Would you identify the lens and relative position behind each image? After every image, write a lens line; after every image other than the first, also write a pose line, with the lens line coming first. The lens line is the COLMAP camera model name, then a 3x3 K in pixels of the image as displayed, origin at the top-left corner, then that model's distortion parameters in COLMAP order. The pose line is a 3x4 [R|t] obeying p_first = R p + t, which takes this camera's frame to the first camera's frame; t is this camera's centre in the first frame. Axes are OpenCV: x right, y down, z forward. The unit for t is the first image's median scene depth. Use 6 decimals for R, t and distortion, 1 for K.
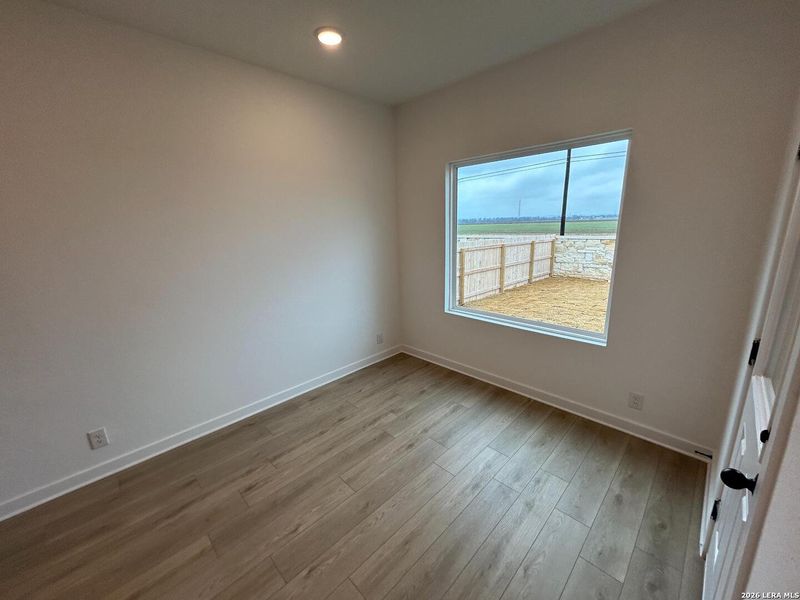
lens RADIAL K [[321.4, 0, 399.2], [0, 321.4, 300.7], [0, 0, 1]] dist [-0.002209, -0.000354]
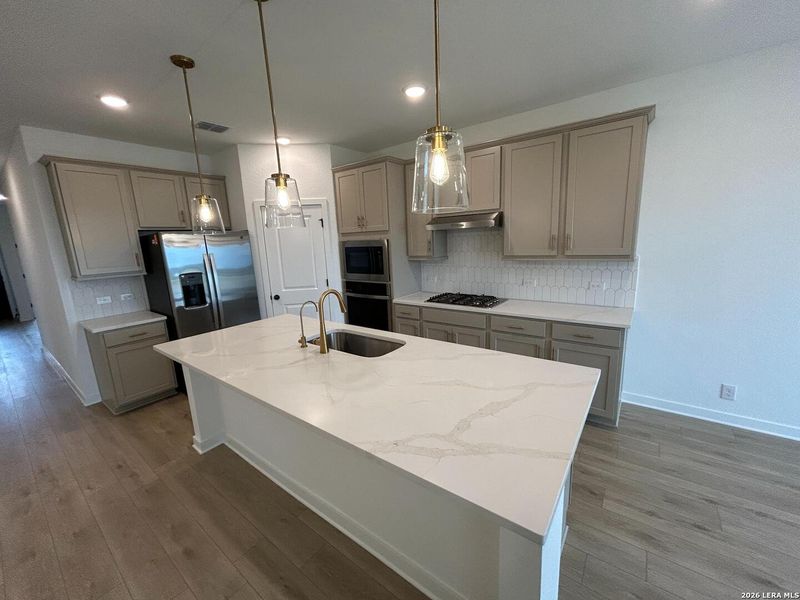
lens RADIAL K [[321.4, 0, 399.2], [0, 321.4, 300.7], [0, 0, 1]] dist [-0.002209, -0.000354]
pose [[0.141124, 0.211019, -0.967241, 0.001522], [-0.199484, 0.963040, 0.180997, 0.020045], [0.969686, 0.167407, 0.178003, -0.088242]]
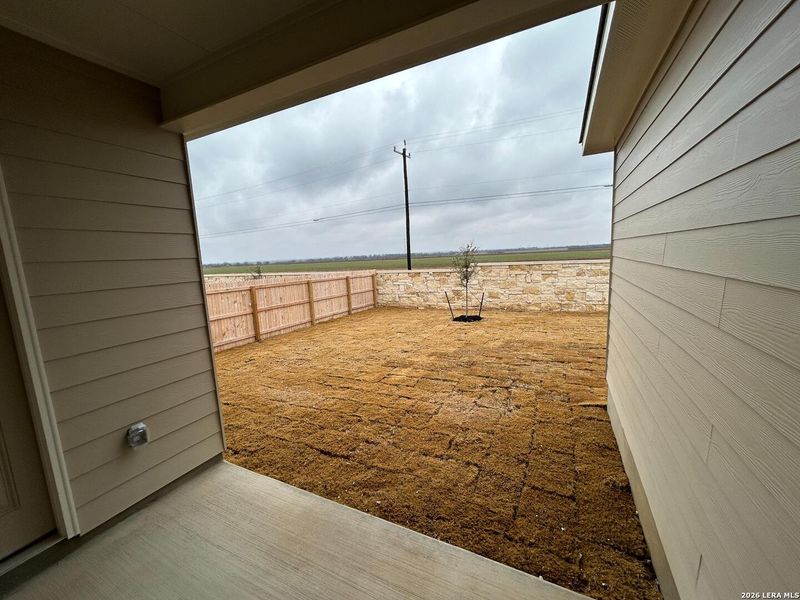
lens RADIAL K [[321.4, 0, 399.2], [0, 321.4, 300.7], [0, 0, 1]] dist [-0.002209, -0.000354]
pose [[0.947701, -0.058131, 0.313821, 0.234854], [0.092648, 0.991040, -0.096210, 0.020628], [-0.305416, 0.120253, 0.944595, -0.091774]]
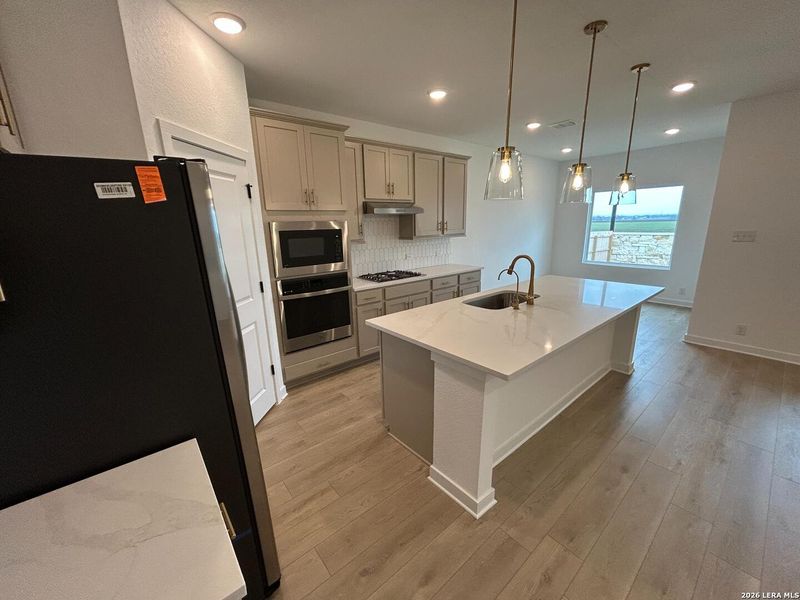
lens RADIAL K [[321.4, 0, 399.2], [0, 321.4, 300.7], [0, 0, 1]] dist [-0.002209, -0.000354]
pose [[0.995779, 0.031584, -0.086174, -0.231242], [-0.031142, 0.999494, 0.006471, 0.083438], [0.086335, -0.003760, 0.996259, -0.313932]]
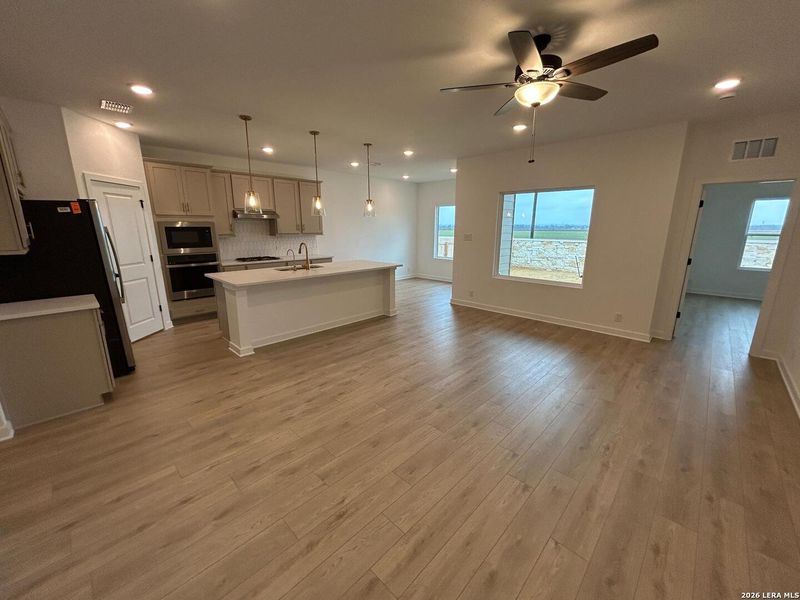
lens RADIAL K [[318.9, 0, 397.7], [0, 318.9, 300.6], [0, 0, 1]] dist [-0.002120, -0.000283]
pose [[0.999414, 0.029791, 0.016876, -0.056746], [-0.029637, 0.999517, -0.009311, 0.123568], [-0.017145, 0.008805, 0.999814, -0.486516]]
